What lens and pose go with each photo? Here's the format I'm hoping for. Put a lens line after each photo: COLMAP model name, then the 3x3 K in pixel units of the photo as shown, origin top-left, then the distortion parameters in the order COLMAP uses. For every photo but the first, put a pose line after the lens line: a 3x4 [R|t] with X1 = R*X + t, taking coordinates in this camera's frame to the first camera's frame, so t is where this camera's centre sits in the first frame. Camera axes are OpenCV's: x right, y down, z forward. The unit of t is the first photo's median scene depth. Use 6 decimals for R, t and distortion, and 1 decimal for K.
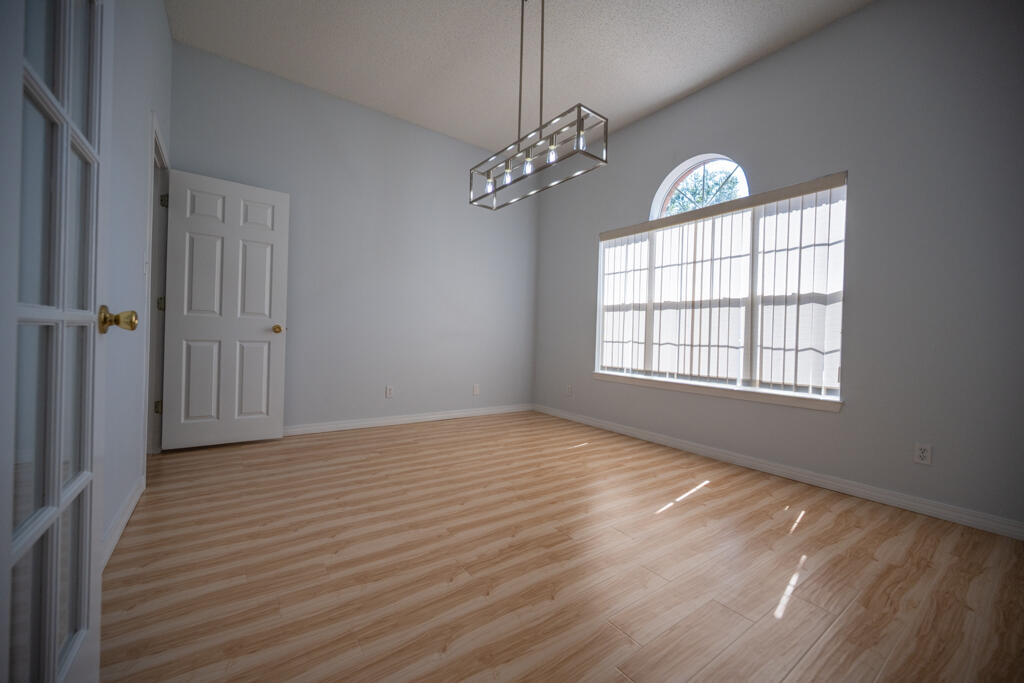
lens RADIAL K [[401.8, 0, 513.7], [0, 401.8, 339.7], [0, 0, 1]] dist [-0.000700, 0.000038]
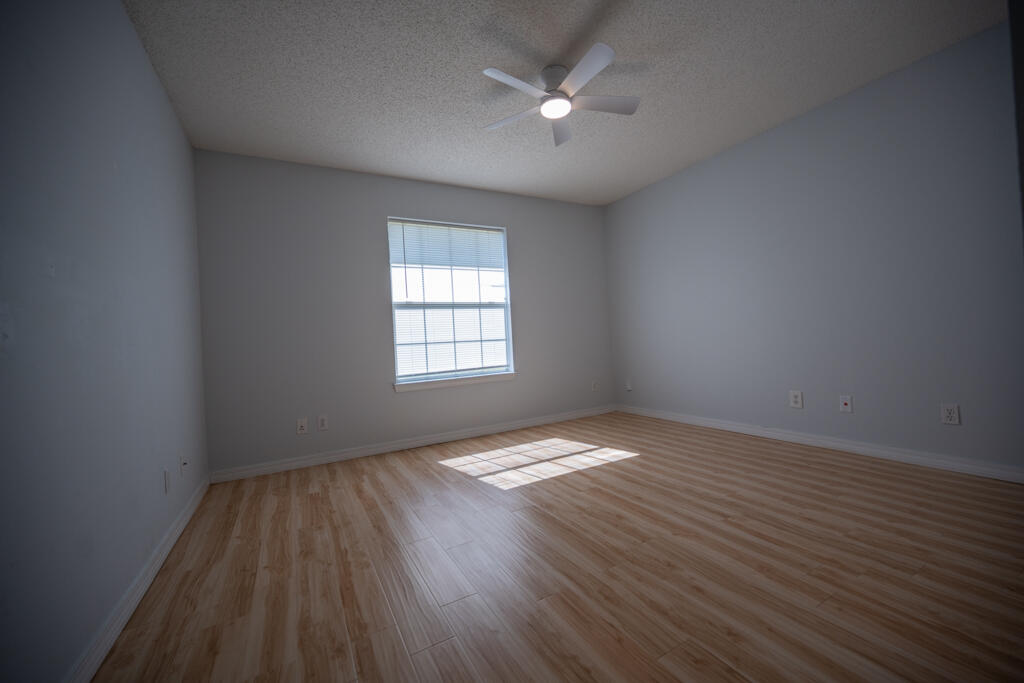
lens RADIAL K [[401.8, 0, 513.7], [0, 401.8, 339.7], [0, 0, 1]] dist [-0.000700, 0.000038]
pose [[0.118551, -0.034331, 0.992354, -0.563951], [0.076140, 0.996774, 0.025388, -0.010501], [-0.990024, 0.072548, 0.120782, 0.679990]]
